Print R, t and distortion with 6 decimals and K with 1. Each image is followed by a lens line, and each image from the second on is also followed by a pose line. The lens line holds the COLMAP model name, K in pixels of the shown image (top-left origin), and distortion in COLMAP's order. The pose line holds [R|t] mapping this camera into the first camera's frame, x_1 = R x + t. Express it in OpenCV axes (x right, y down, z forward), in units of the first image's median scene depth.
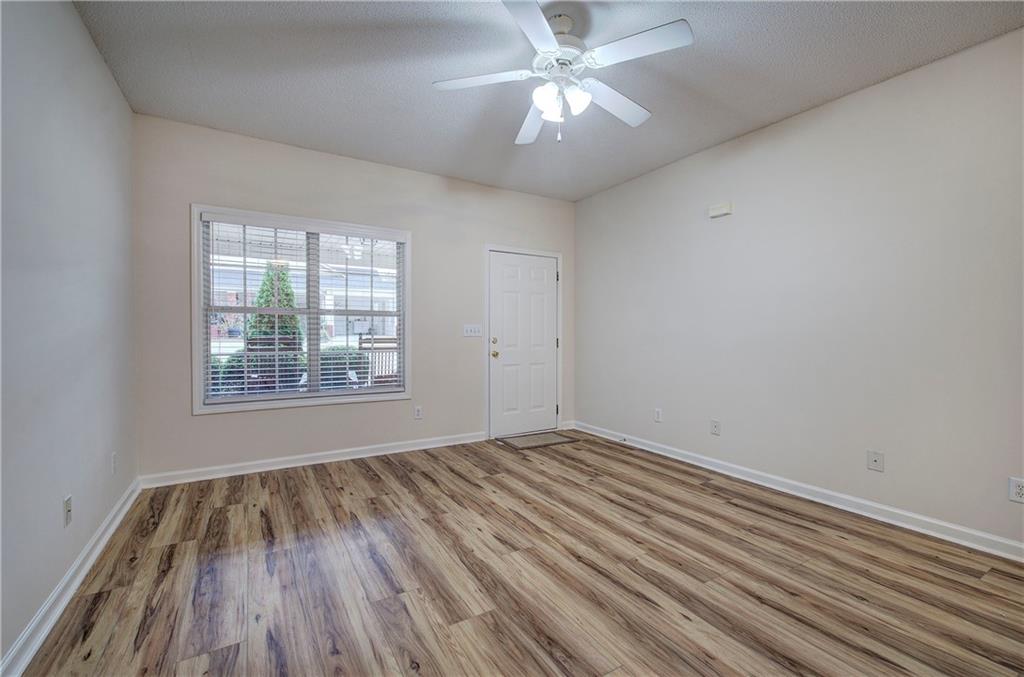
lens RADIAL K [[432.7, 0, 508.3], [0, 432.7, 336.3], [0, 0, 1]] dist [-0.001549, -0.000118]
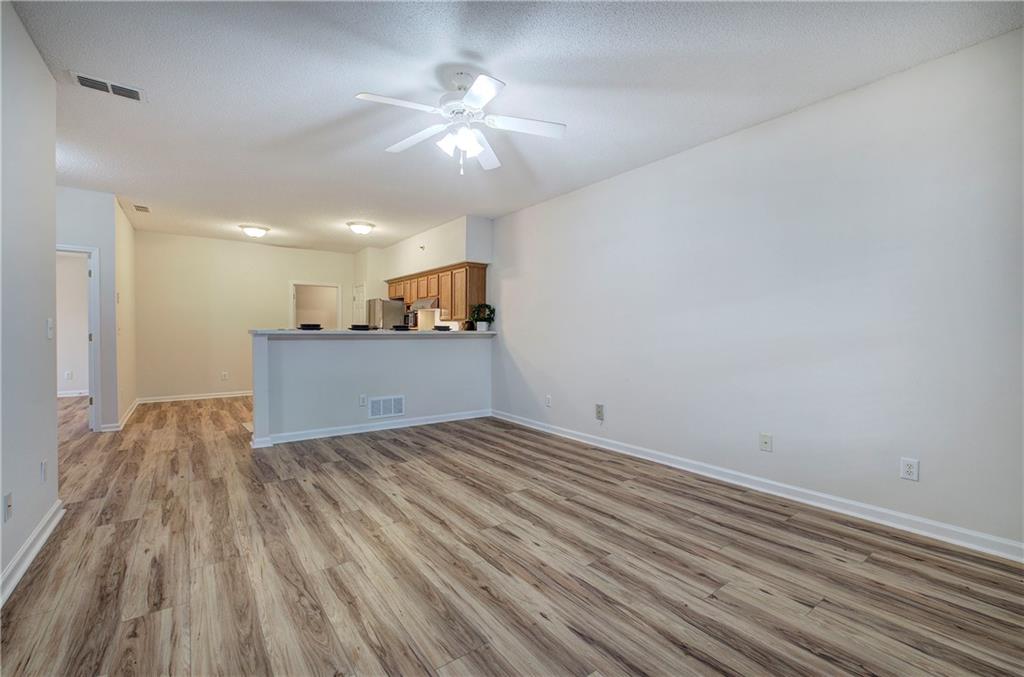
lens RADIAL K [[432.7, 0, 508.3], [0, 432.7, 336.3], [0, 0, 1]] dist [-0.001549, -0.000118]
pose [[-0.995117, -0.005190, -0.098565, 0.091688], [-0.007687, 0.999659, 0.024963, -0.024949], [0.098402, 0.025599, -0.994817, 1.957971]]
